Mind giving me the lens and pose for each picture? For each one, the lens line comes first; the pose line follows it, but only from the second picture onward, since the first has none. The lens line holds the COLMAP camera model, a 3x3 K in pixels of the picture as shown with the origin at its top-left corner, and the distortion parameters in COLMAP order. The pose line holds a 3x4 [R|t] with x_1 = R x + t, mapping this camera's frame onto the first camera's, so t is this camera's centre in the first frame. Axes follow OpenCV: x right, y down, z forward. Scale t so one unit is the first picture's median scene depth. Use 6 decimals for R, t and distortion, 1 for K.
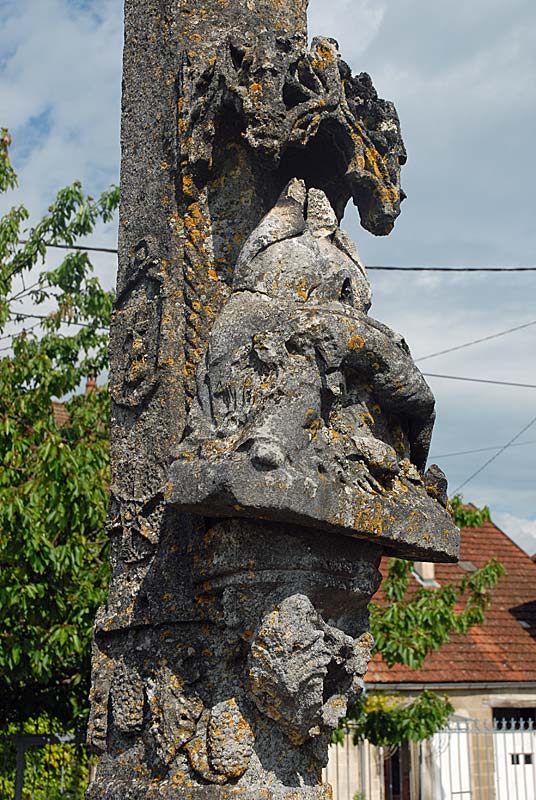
lens RADIAL K [[964.3, 0, 273.2], [0, 964.3, 397.1], [0, 0, 1]] dist [0.013956, 0.000000]
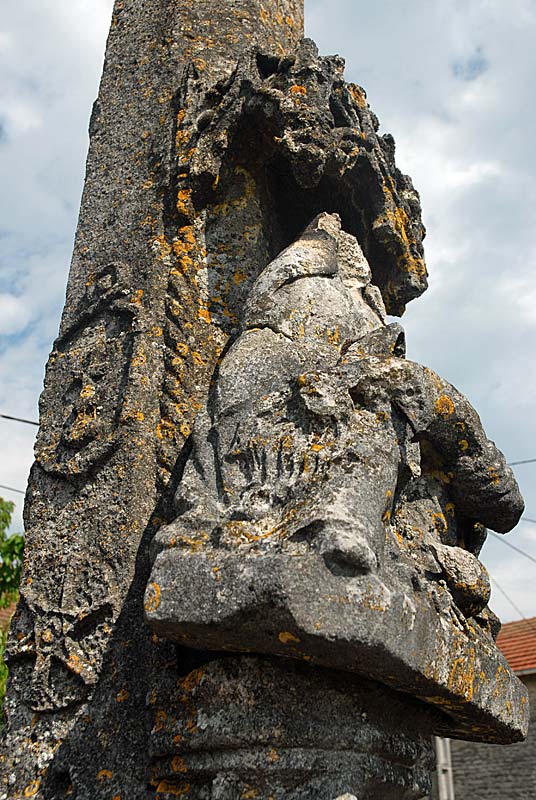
lens RADIAL K [[794.3, 0, 247.3], [0, 794.3, 402.4], [0, 0, 1]] dist [-0.042620, 0.000000]
pose [[0.975259, 0.140200, 0.170918, -0.132994], [-0.104900, 0.974072, -0.200447, 0.062411], [-0.194590, 0.177559, 0.964680, 0.433446]]
